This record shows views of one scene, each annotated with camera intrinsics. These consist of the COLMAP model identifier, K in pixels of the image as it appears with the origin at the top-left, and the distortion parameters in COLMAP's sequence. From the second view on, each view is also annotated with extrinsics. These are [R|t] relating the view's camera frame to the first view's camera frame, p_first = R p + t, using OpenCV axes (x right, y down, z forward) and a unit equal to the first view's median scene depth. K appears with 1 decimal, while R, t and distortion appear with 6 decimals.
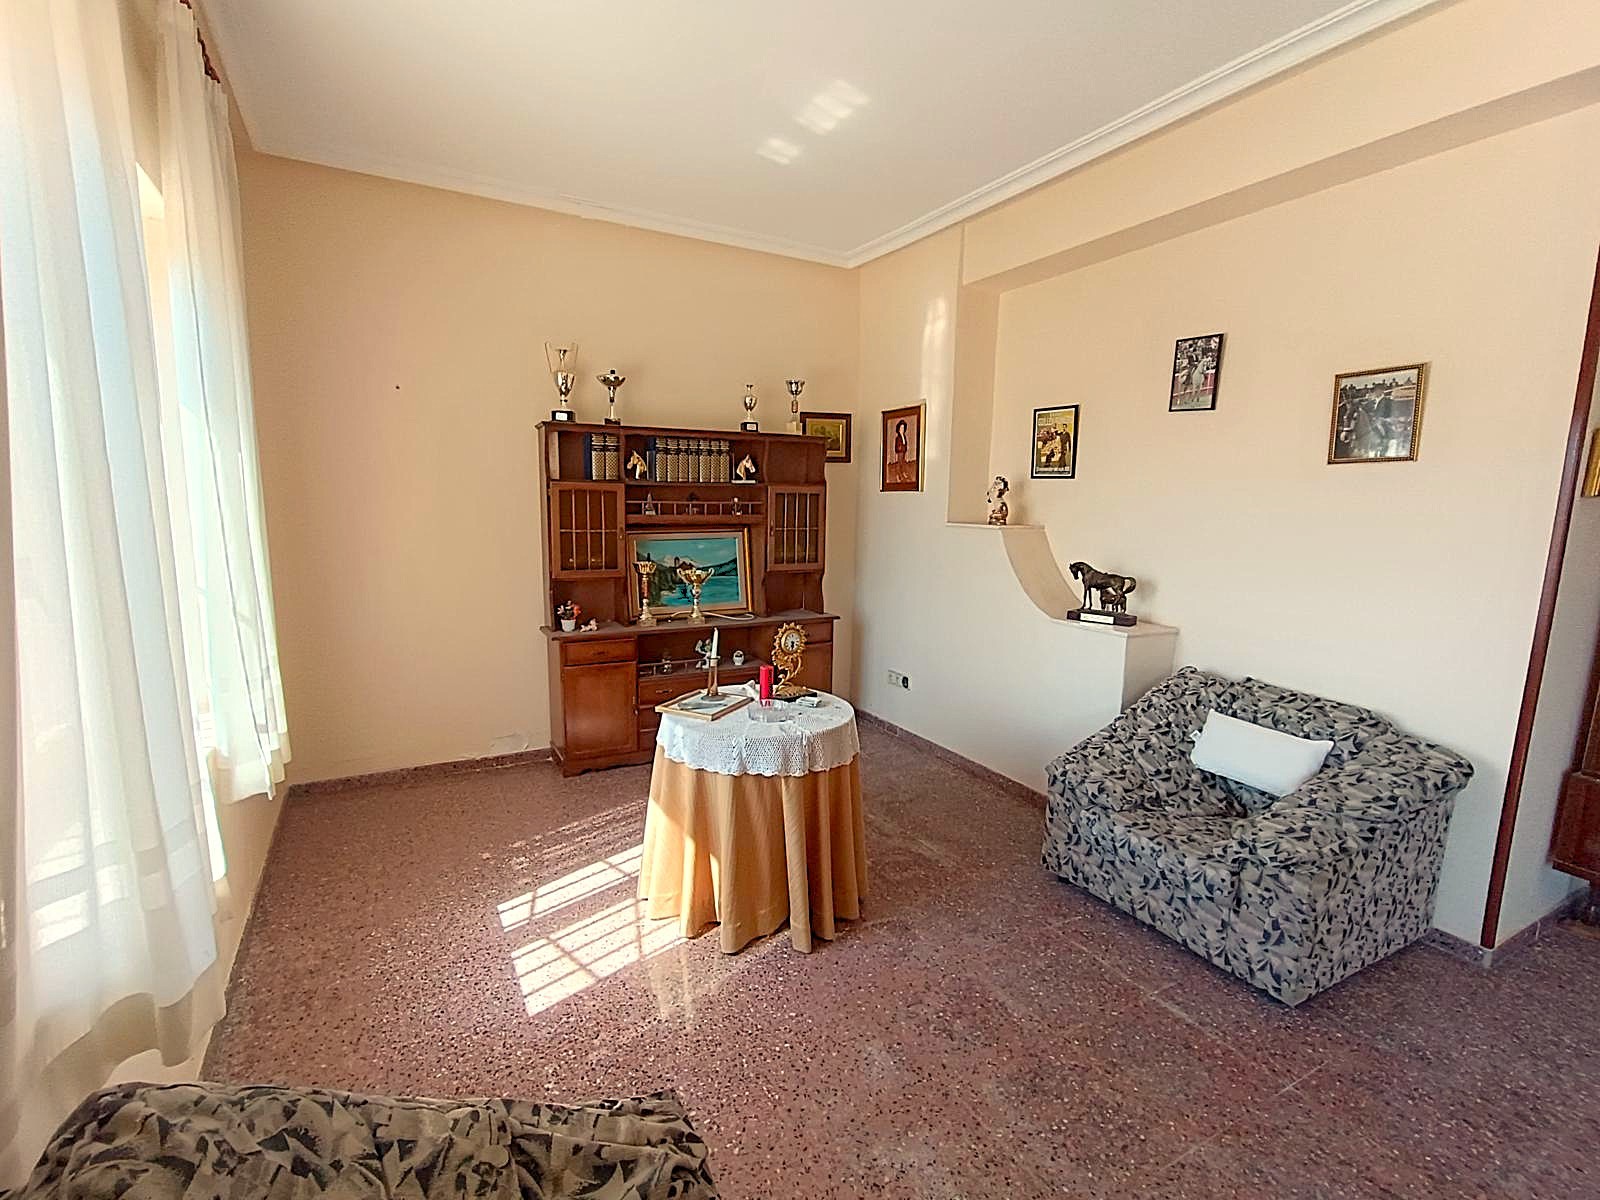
lens RADIAL K [[729.3, 0, 786.3], [0, 729.3, 602.2], [0, 0, 1]] dist [-0.005396, -0.000243]
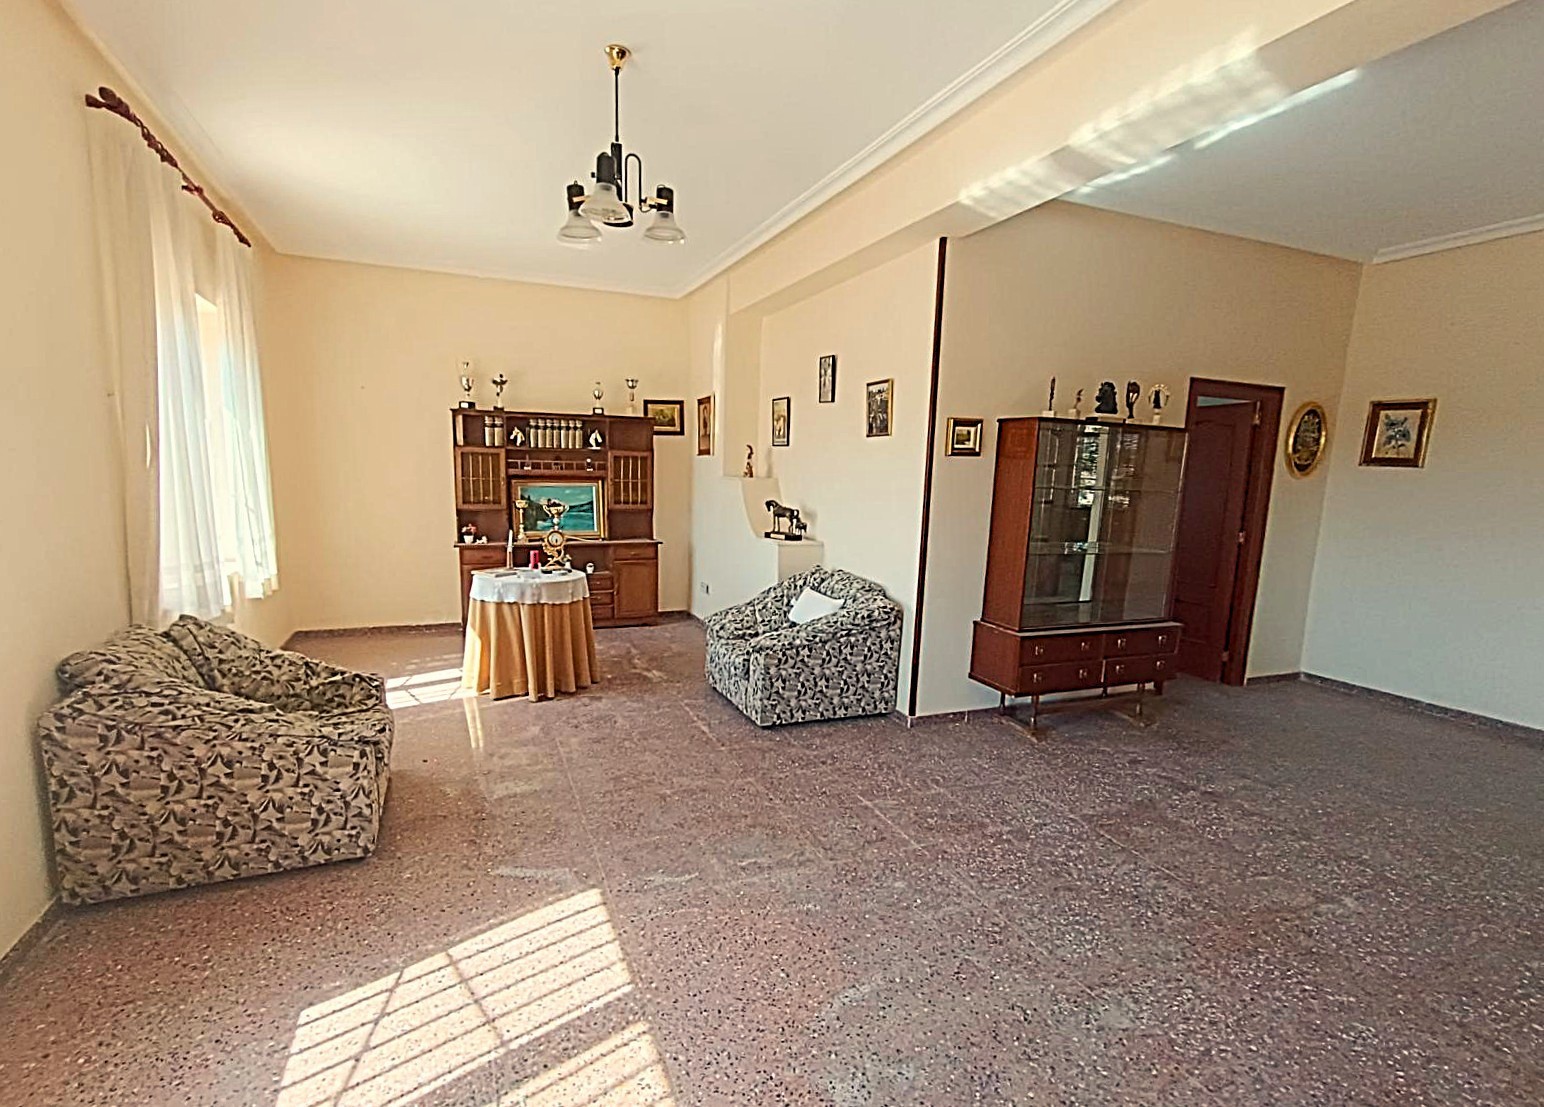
lens RADIAL K [[767.1, 0, 771.8], [0, 767.1, 579.6], [0, 0, 1]] dist [0.011449, -0.000044]
pose [[0.992271, 0.025114, -0.121520, 0.531291], [-0.025277, 0.999680, 0.000203, 0.098136], [0.121486, 0.002870, 0.992589, -0.533831]]
